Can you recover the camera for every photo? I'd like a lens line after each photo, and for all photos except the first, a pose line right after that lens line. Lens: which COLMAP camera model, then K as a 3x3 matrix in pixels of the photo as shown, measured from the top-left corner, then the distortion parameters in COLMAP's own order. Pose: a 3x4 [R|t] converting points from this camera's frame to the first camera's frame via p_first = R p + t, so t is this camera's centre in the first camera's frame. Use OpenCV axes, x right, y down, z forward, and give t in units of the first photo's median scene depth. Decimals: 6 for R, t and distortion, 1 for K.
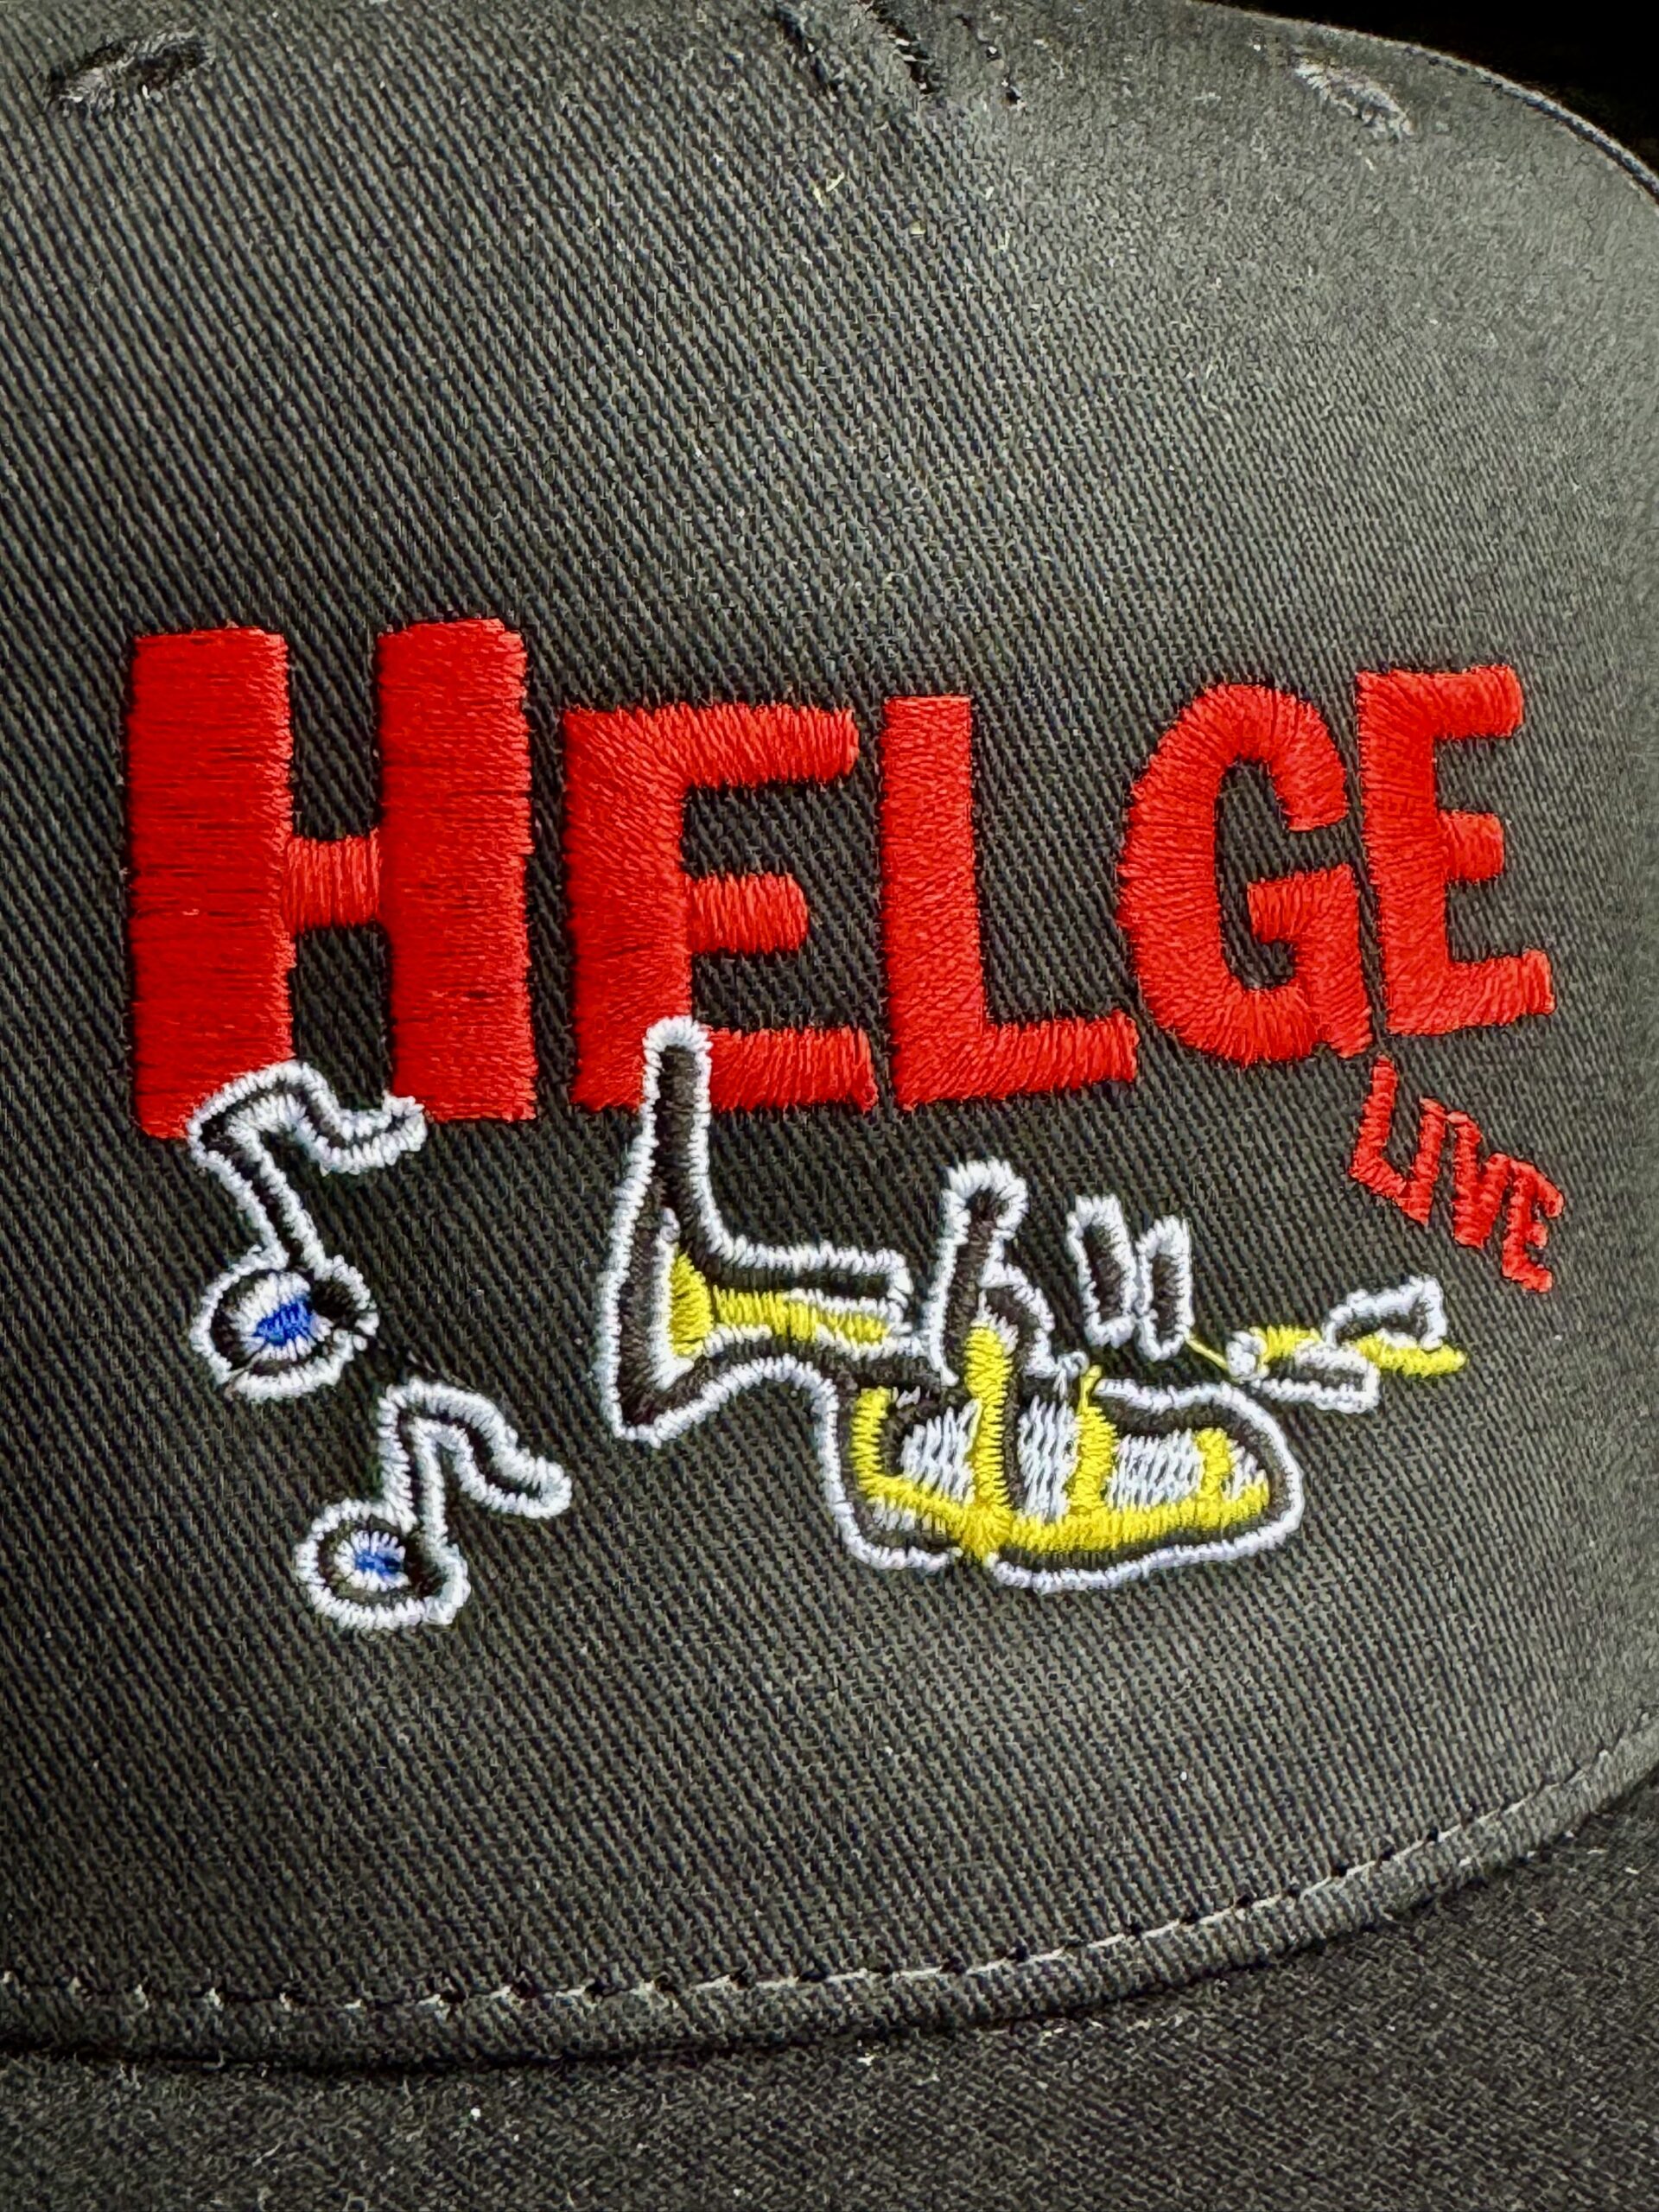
lens RADIAL K [[3397.2, 0, 850.5], [0, 3397.2, 1108.1], [0, 0, 1]] dist [0.021055, 0.000000]
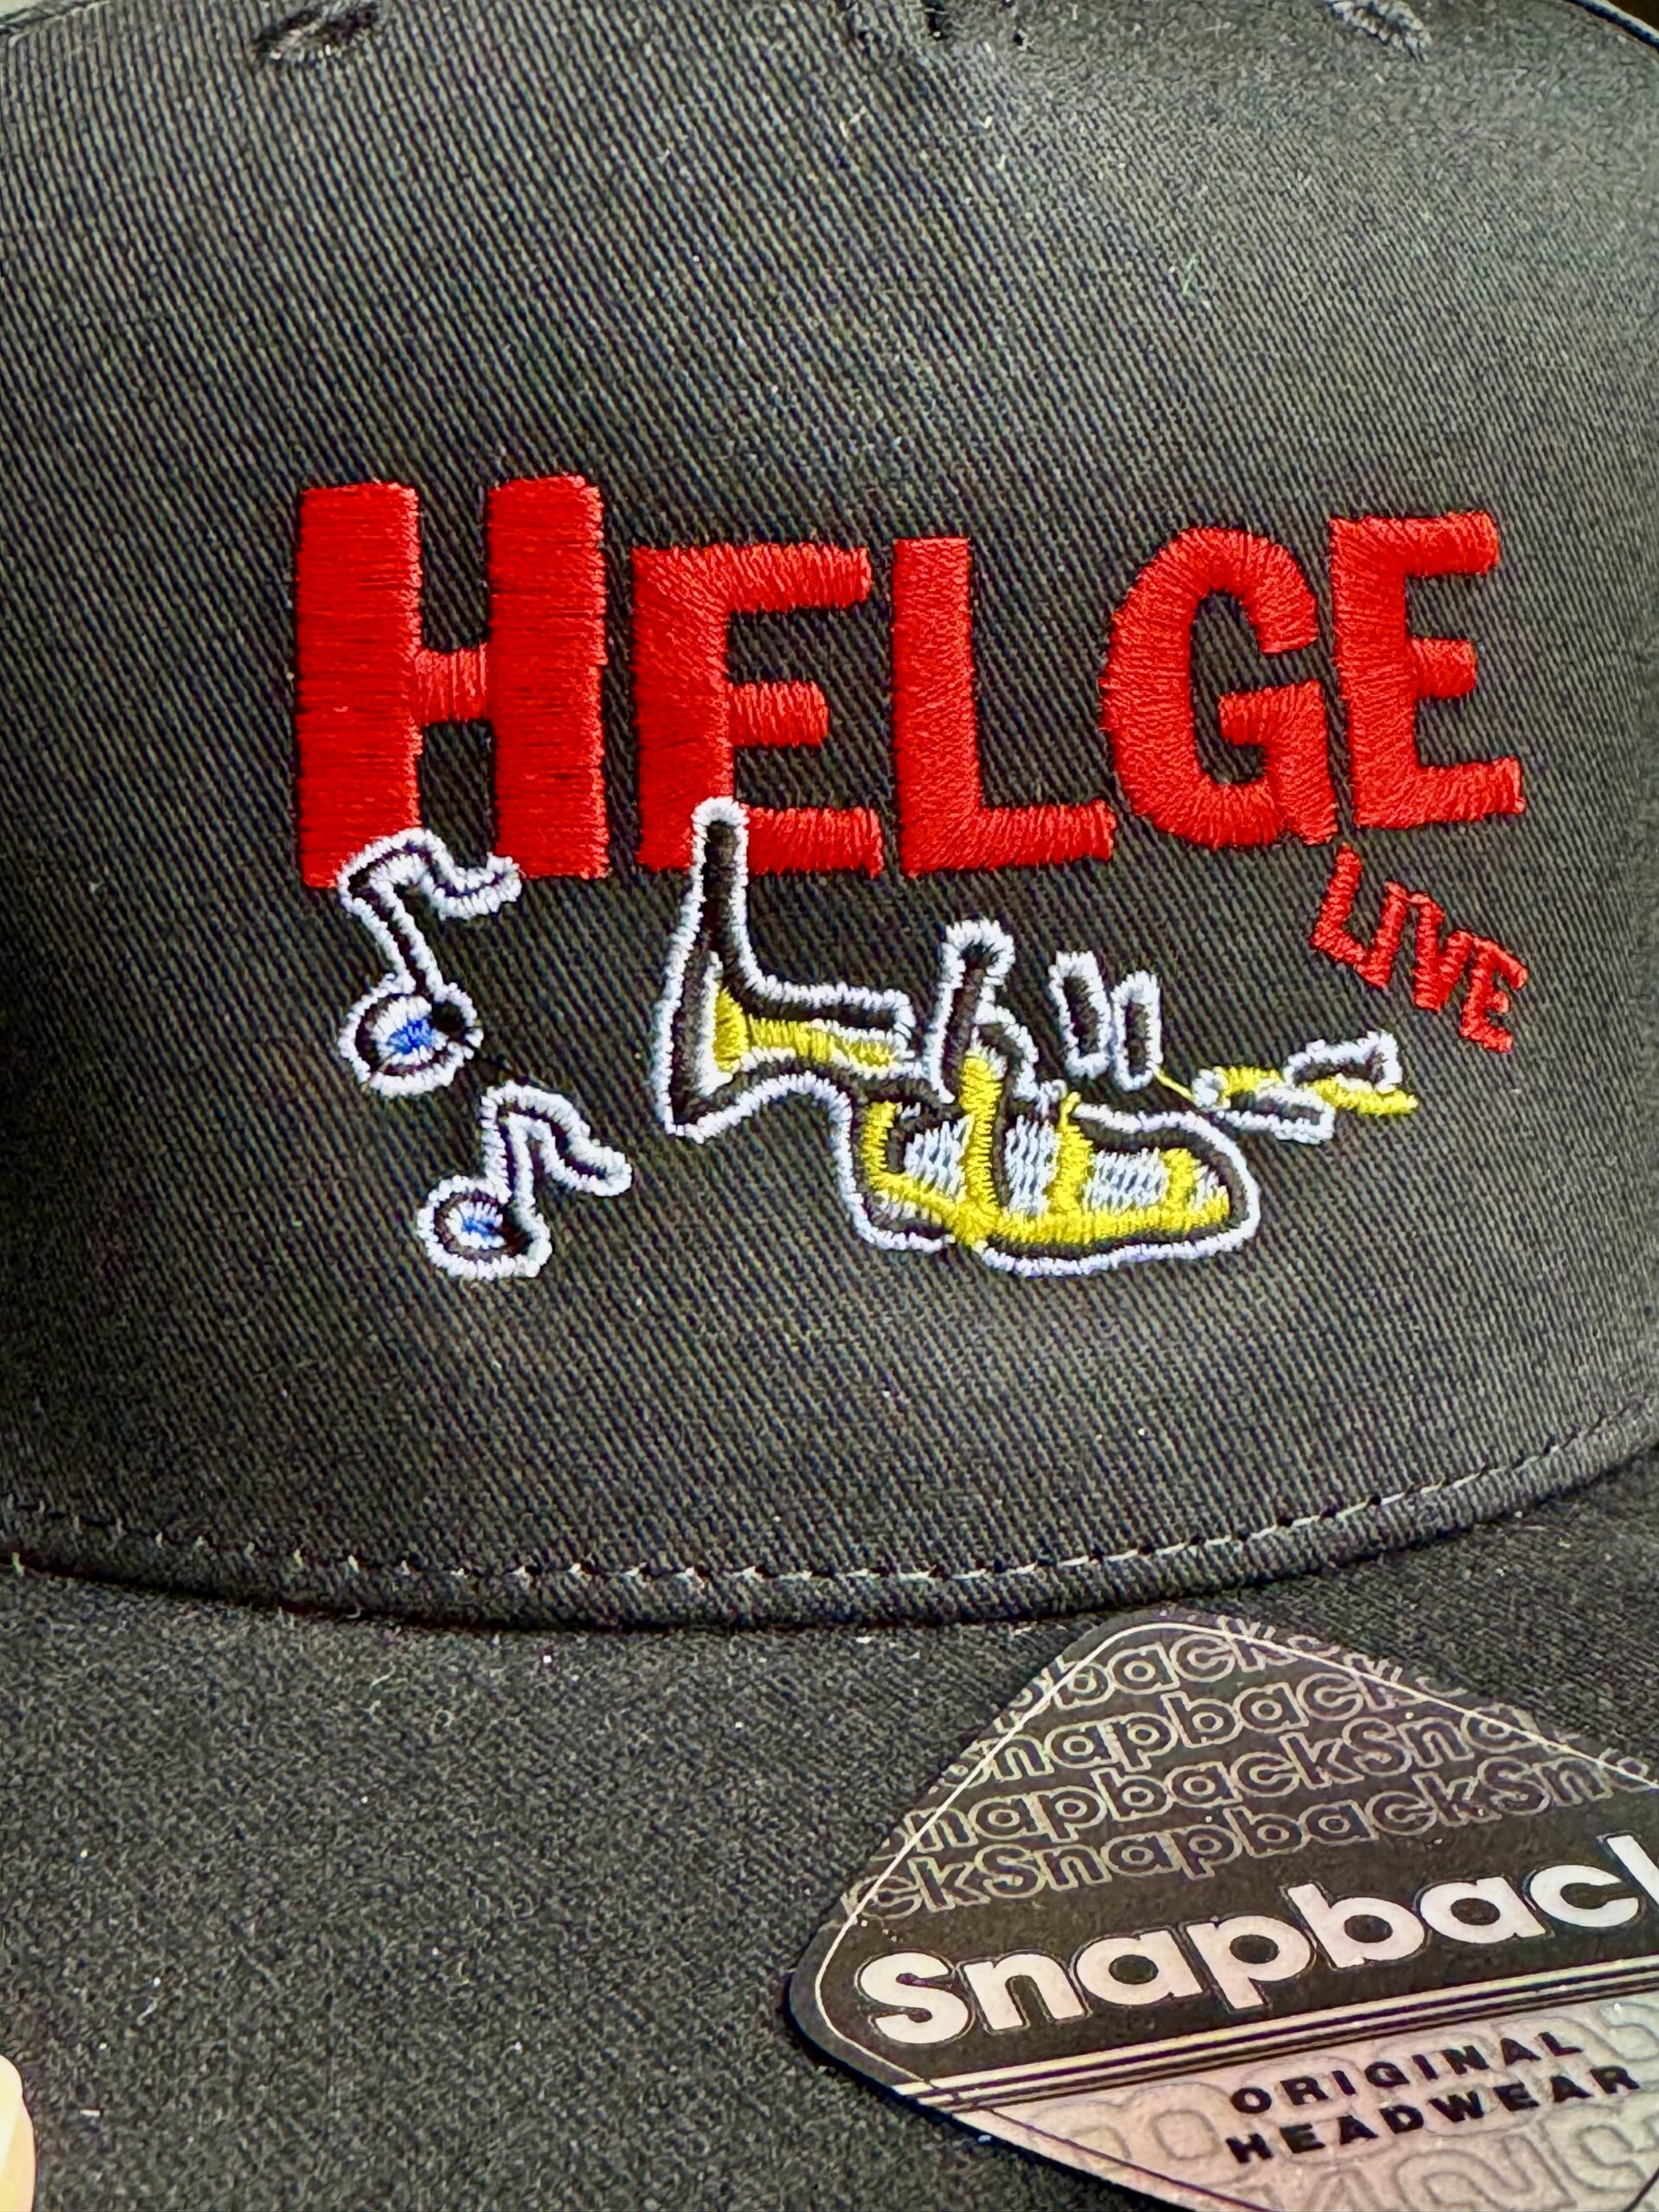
lens RADIAL K [[3397.2, 0, 820.2], [0, 3397.2, 1110.6], [0, 0, 1]] dist [0.021055, 0.000000]
pose [[0.988241, 0.026354, -0.150613, 0.173039], [-0.019700, 0.998770, 0.045502, 0.030030], [0.151627, -0.041999, 0.987545, -0.225406]]
